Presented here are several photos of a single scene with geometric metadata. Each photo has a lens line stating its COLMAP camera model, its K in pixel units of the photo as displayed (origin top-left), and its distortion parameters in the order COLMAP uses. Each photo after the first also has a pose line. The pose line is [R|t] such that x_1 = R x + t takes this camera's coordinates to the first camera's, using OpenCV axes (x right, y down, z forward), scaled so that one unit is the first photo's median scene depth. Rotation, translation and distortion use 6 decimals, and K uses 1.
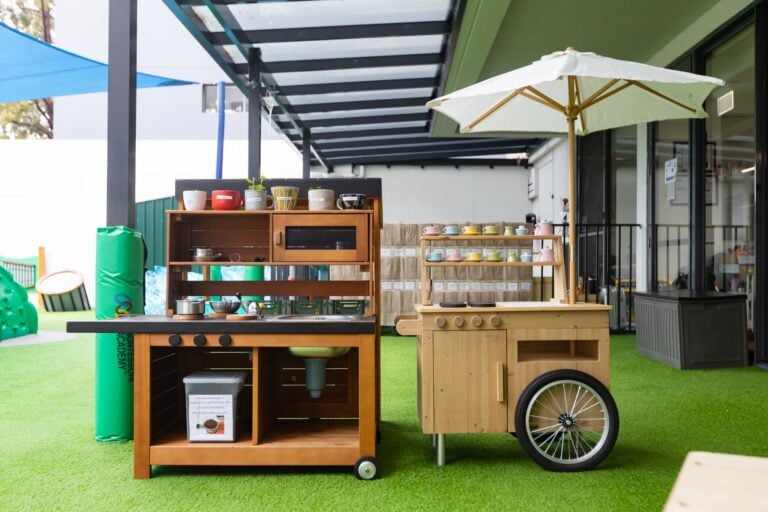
lens RADIAL K [[760.5, 0, 384.0], [0, 760.5, 256.0], [0, 0, 1]] dist [0.009441, 0.008754]
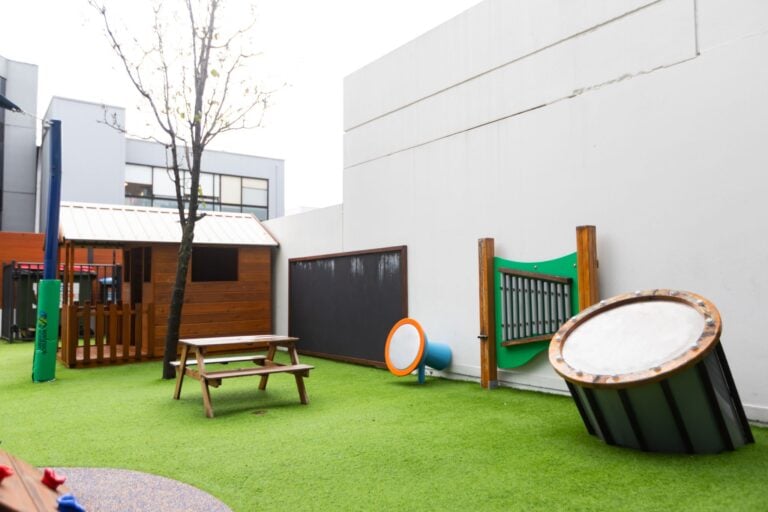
lens RADIAL K [[587.1, 0, 384.0], [0, 587.1, 256.0], [0, 0, 1]] dist [-0.001738, -0.001320]
pose [[0.625080, -0.053694, -0.778712, -0.250699], [0.020210, 0.998410, -0.052620, 0.012027], [0.780299, 0.017154, 0.625171, 0.638078]]
